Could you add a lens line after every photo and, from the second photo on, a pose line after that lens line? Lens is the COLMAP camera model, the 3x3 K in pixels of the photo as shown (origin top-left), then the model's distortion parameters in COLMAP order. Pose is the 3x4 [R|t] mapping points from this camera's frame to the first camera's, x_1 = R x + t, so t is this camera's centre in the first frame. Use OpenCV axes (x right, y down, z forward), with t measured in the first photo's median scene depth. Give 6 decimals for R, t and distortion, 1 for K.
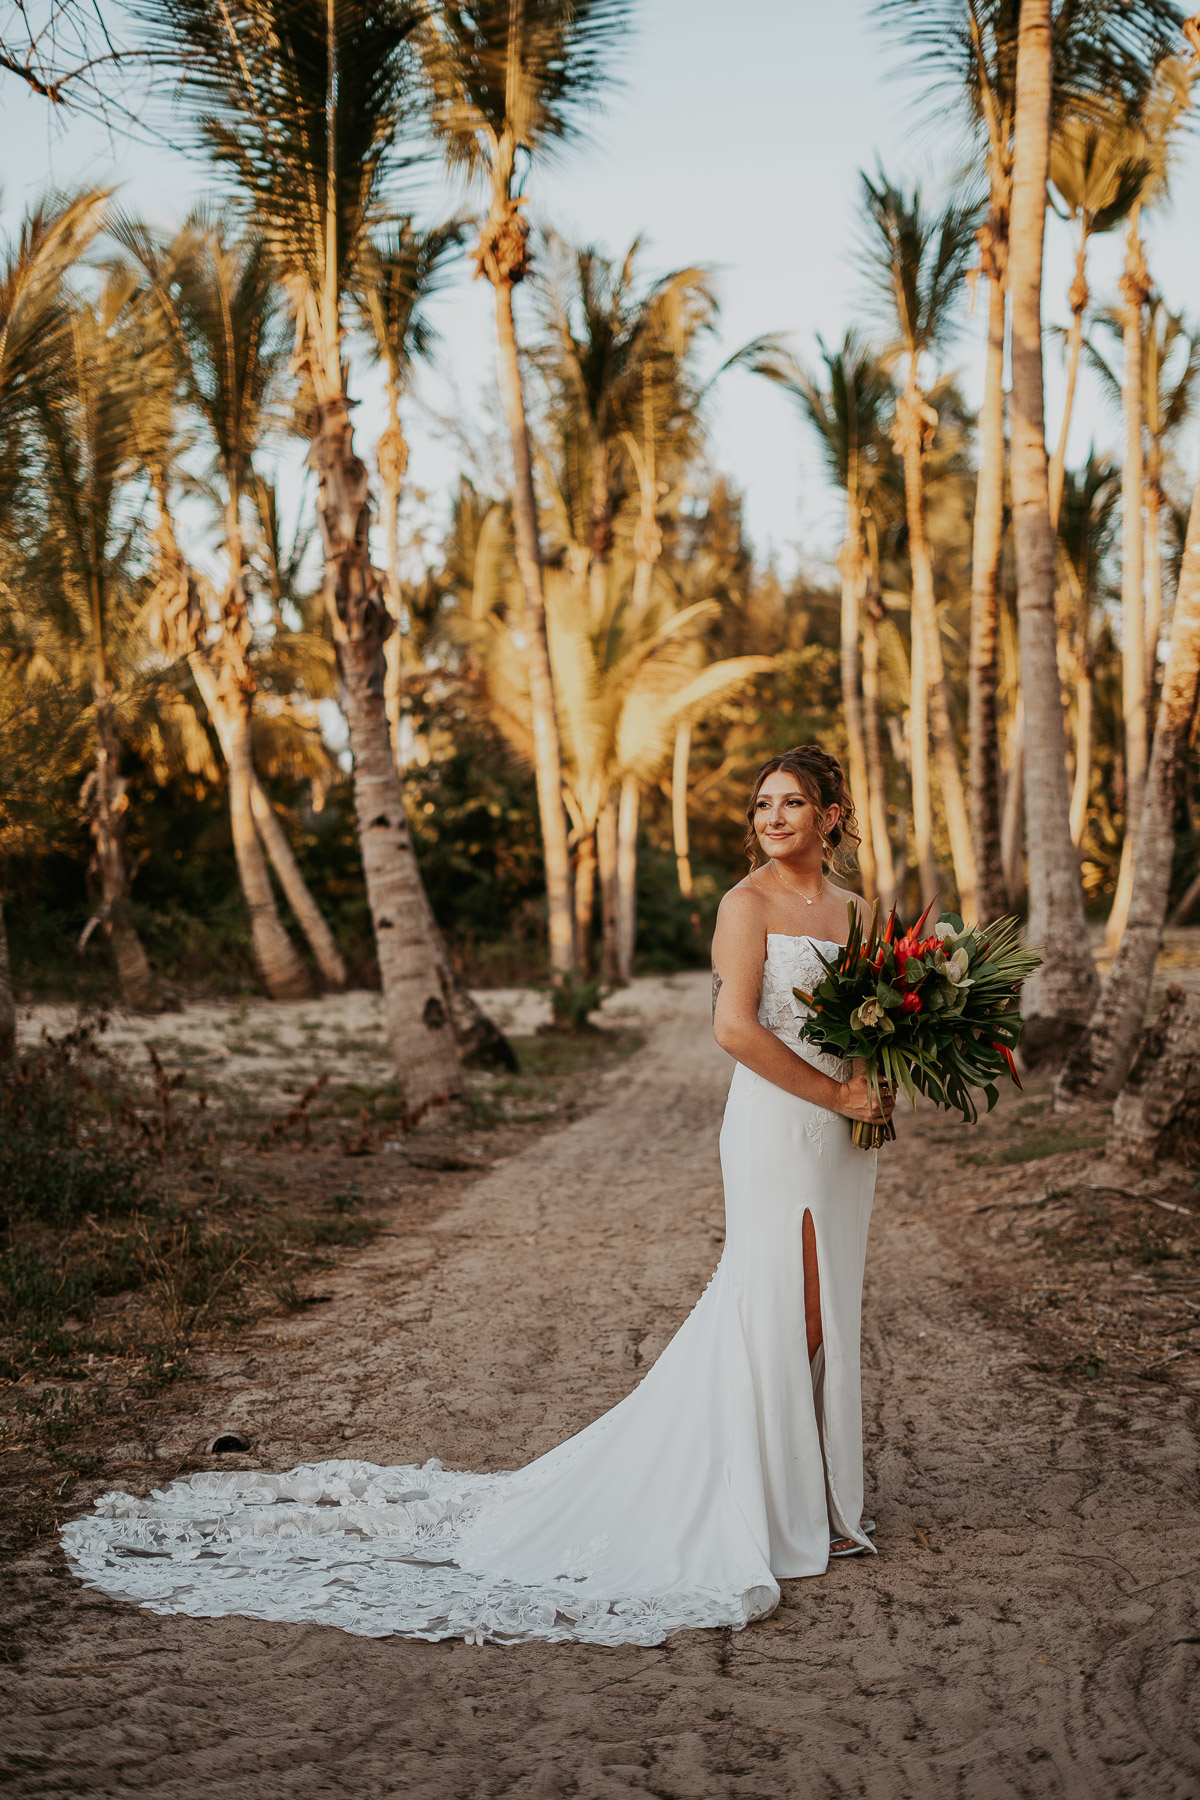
lens RADIAL K [[2803.0, 0, 572.3], [0, 2803.0, 879.6], [0, 0, 1]] dist [-0.015202, -0.124964]
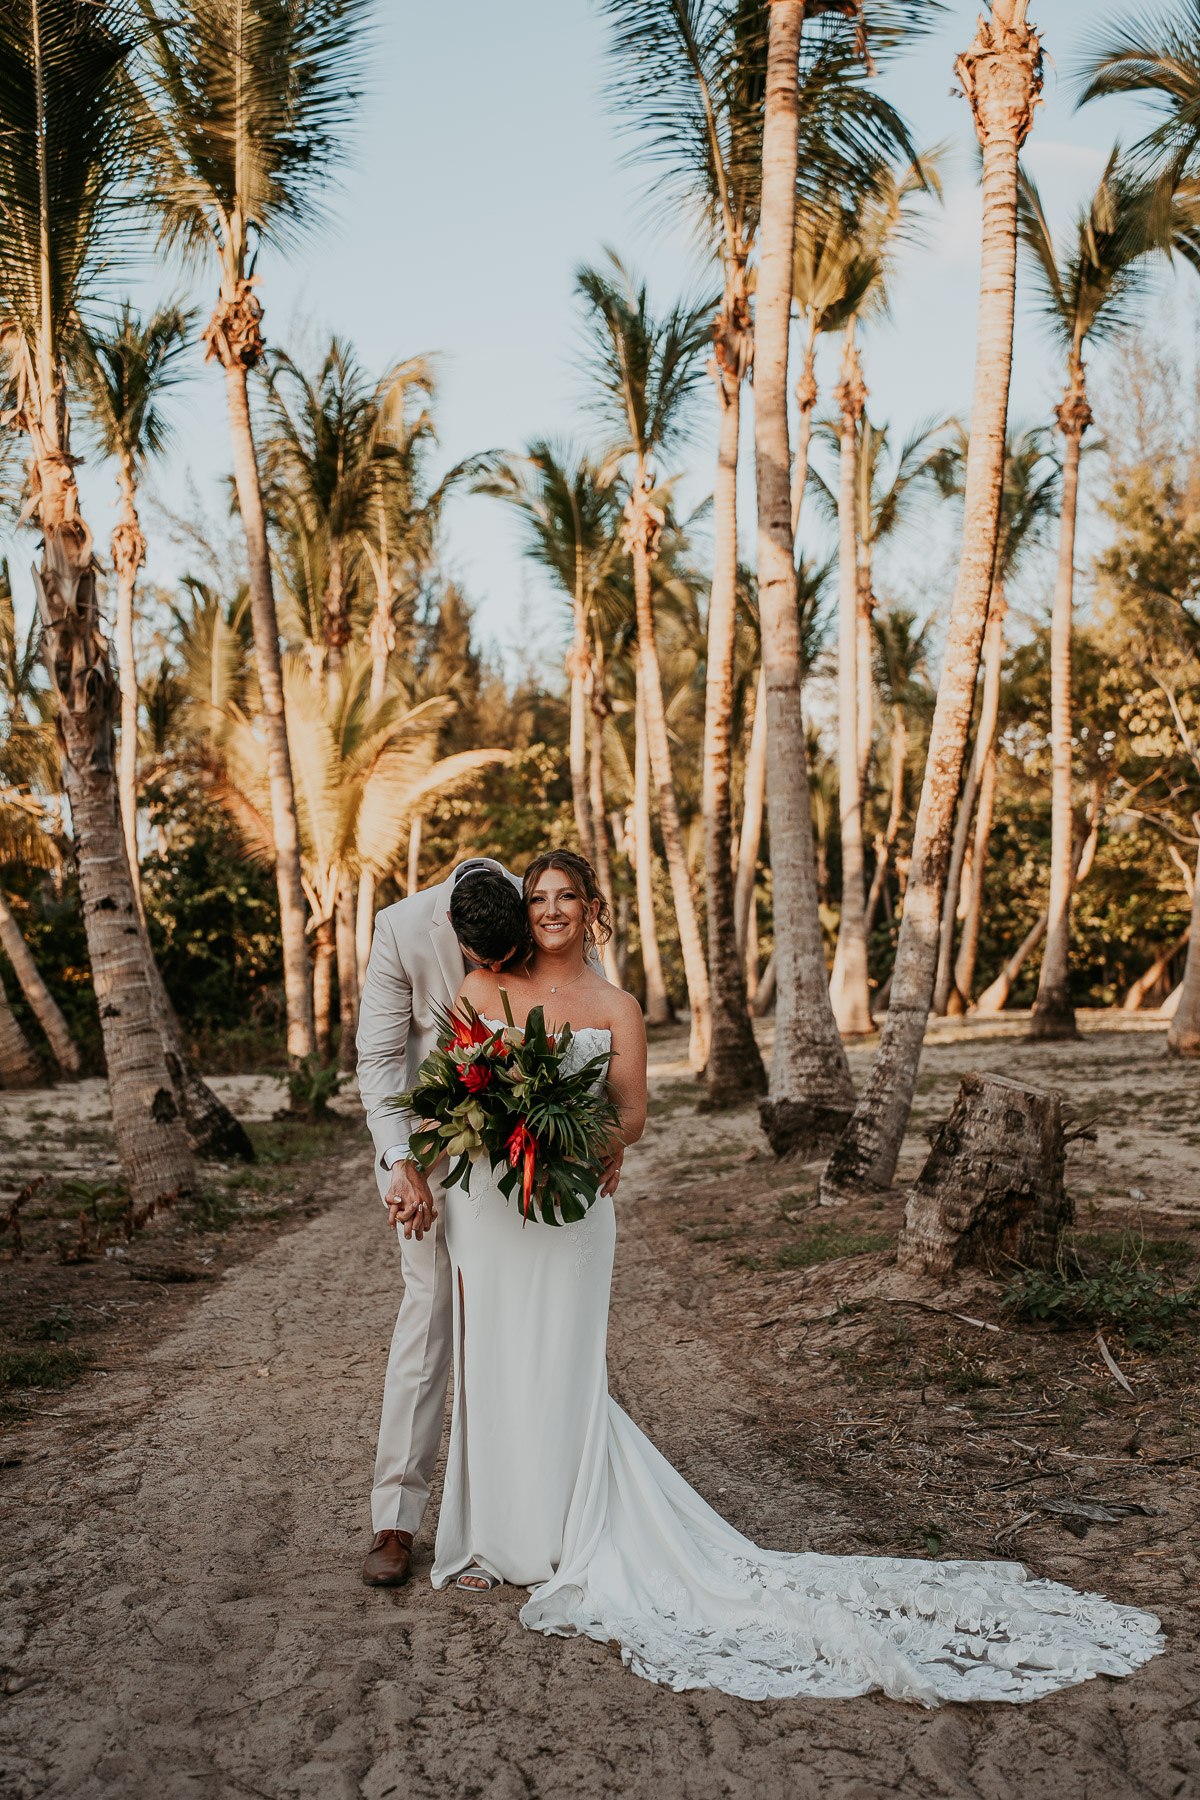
lens RADIAL K [[2550.4, 0, 604.1], [0, 2550.4, 909.0], [0, 0, 1]] dist [0.232126, 0.193184]
pose [[0.993389, -0.000640, 0.114797, -0.001218], [0.003233, 0.999744, -0.022402, 0.001112], [-0.114753, 0.022625, 0.993136, 0.137027]]
